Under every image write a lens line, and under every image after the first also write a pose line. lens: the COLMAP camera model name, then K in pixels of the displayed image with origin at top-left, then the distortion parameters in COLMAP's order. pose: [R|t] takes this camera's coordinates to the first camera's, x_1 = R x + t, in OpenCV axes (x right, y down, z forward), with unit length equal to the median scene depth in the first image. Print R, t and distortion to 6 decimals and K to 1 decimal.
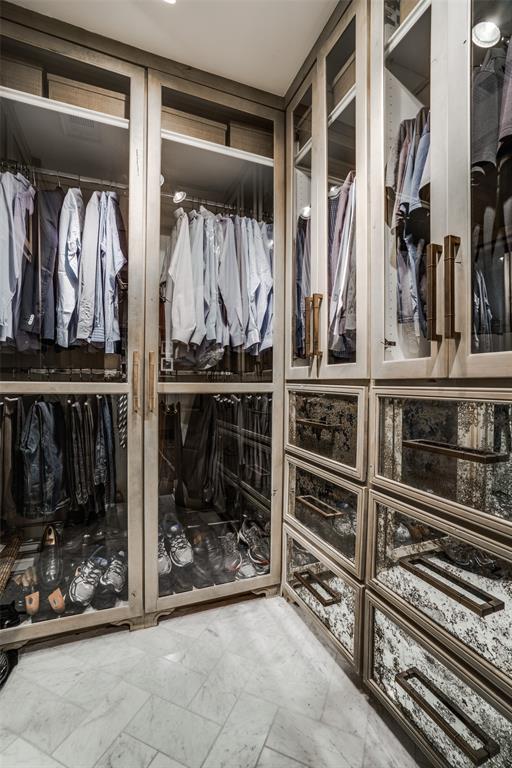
lens RADIAL K [[361.5, 0, 258.9], [0, 361.5, 384.9], [0, 0, 1]] dist [0.000570, 0.000992]
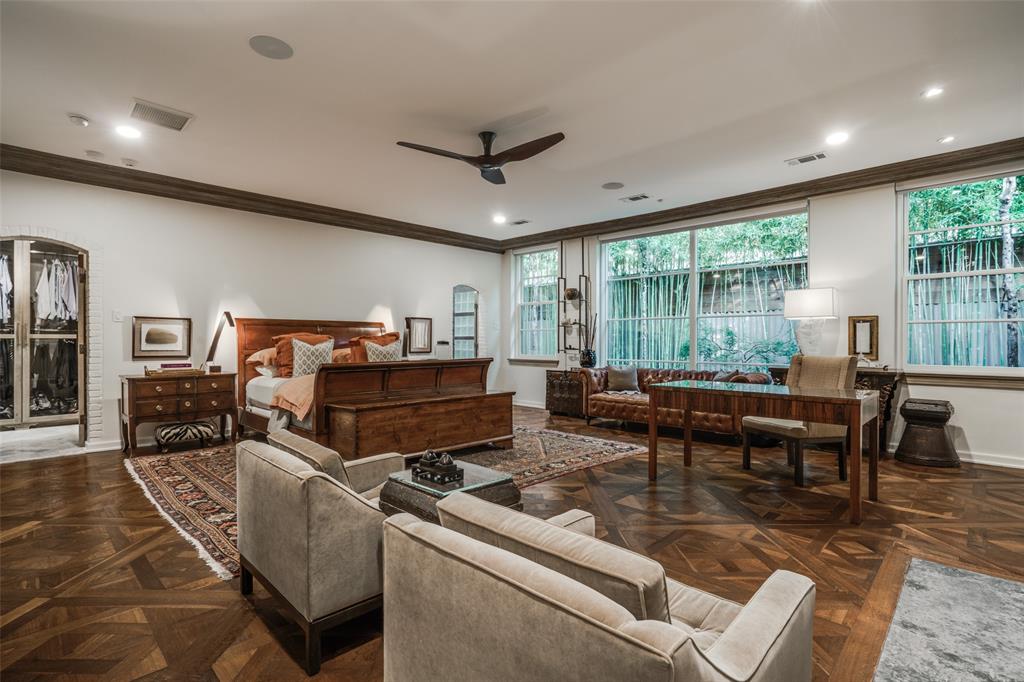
lens RADIAL K [[482.0, 0, 508.1], [0, 482.0, 339.1], [0, 0, 1]] dist [0.000570, 0.000992]
pose [[0.915574, 0.000086, 0.402149, 1.428046], [0.001972, 0.999987, -0.004702, 0.051008], [-0.402145, 0.005098, 0.915562, -3.448120]]
